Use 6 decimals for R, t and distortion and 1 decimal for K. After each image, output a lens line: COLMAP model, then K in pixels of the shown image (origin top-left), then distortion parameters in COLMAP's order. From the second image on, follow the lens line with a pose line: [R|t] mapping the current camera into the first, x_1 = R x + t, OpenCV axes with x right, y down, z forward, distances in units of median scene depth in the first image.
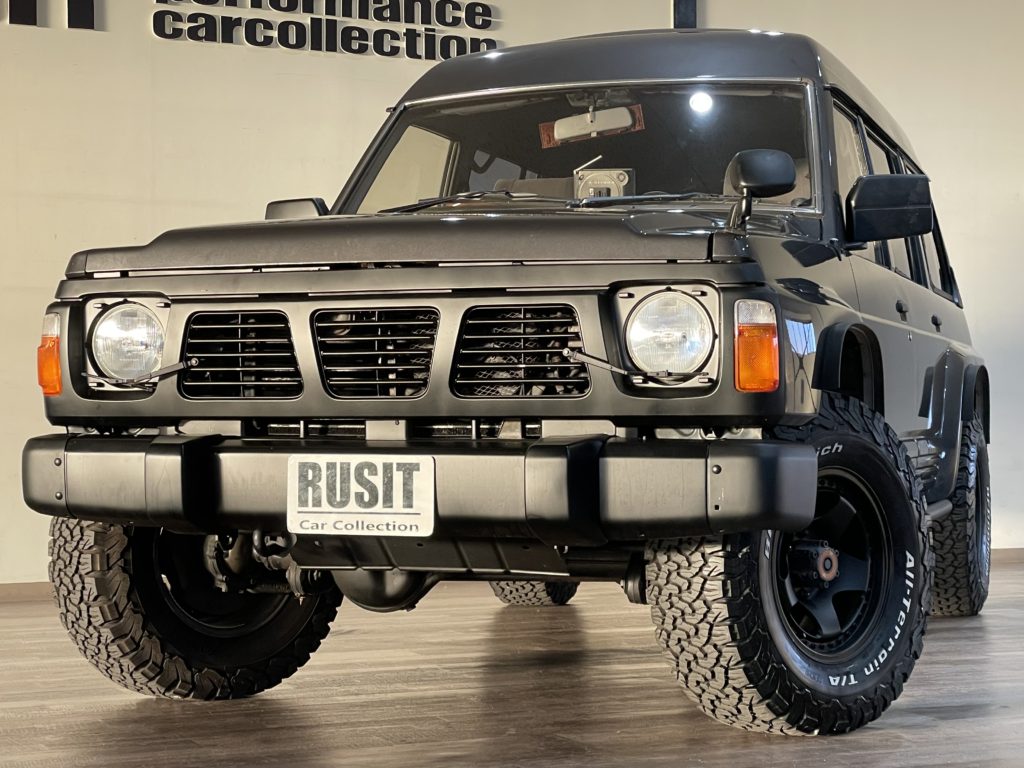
lens RADIAL K [[1944.4, 0, 512.0], [0, 1944.4, 384.0], [0, 0, 1]] dist [0.146818, -0.008020]
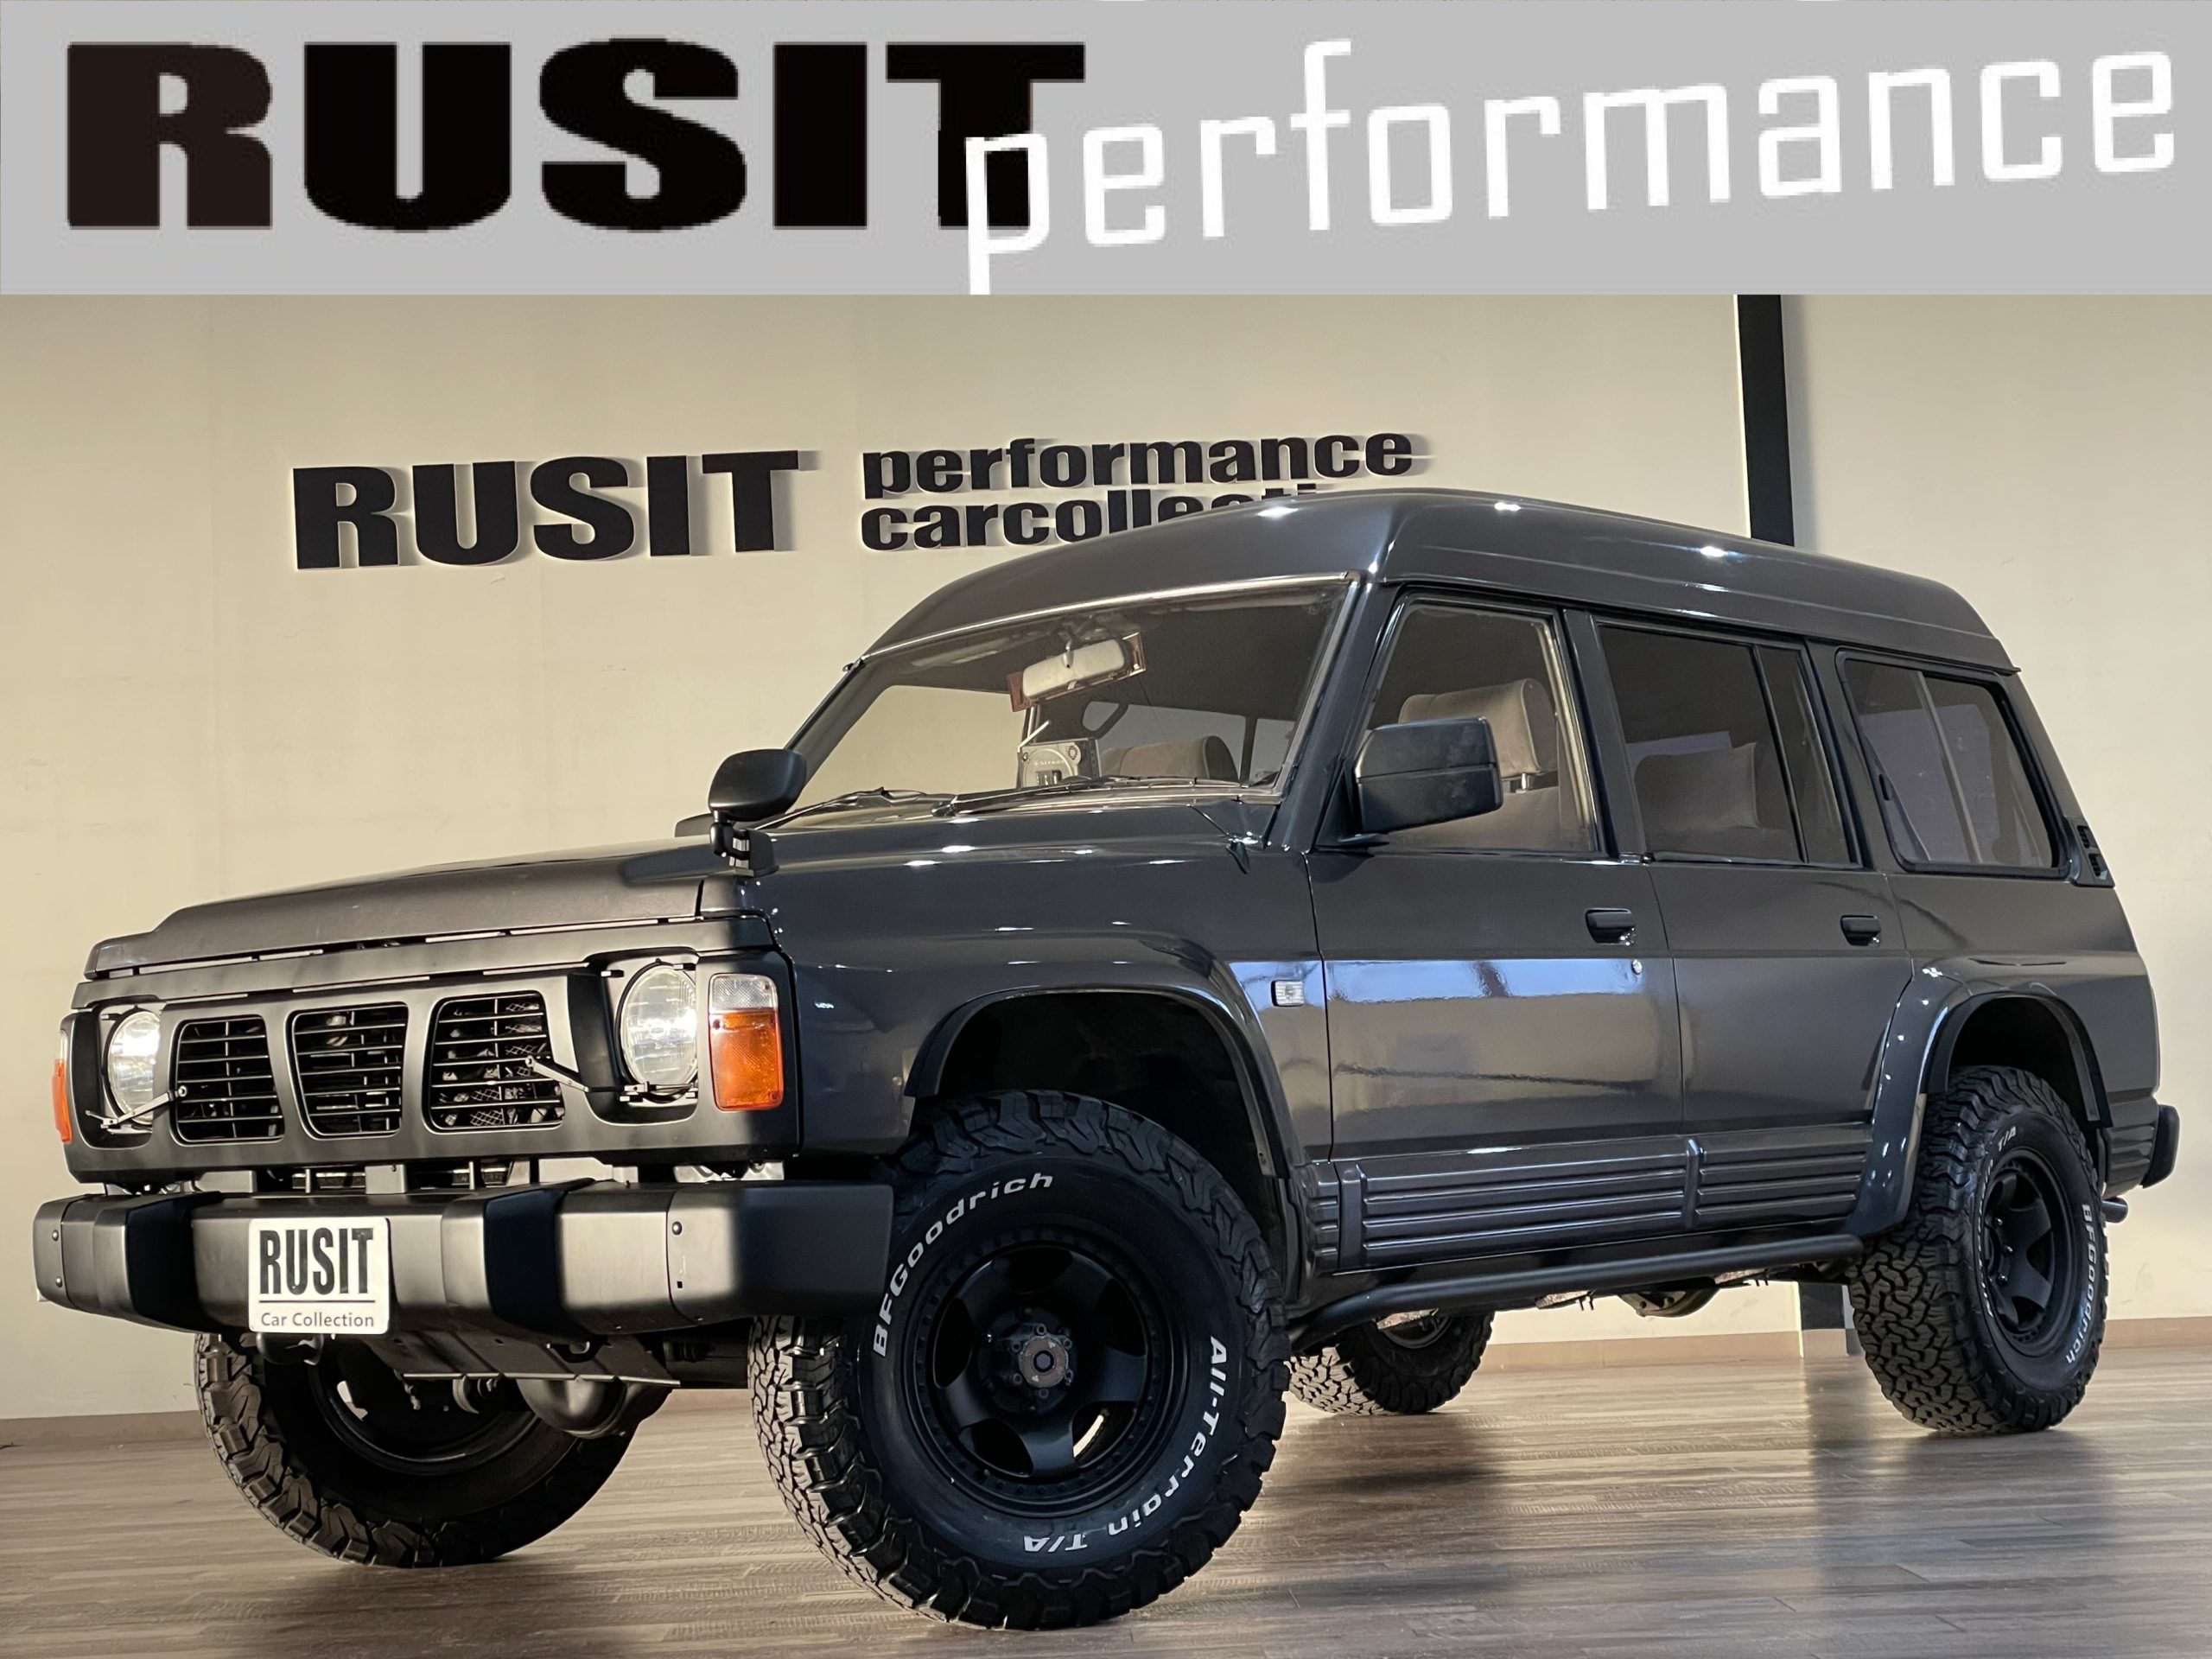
lens RADIAL K [[3325.3, 0, 1106.0], [0, 3325.3, 829.5], [0, 0, 1]] dist [0.104266, 0.089519]
pose [[0.929491, -0.068239, -0.362478, 0.614774], [0.047726, 0.996726, -0.065258, -0.010654], [0.365744, 0.043357, 0.929705, -0.027628]]
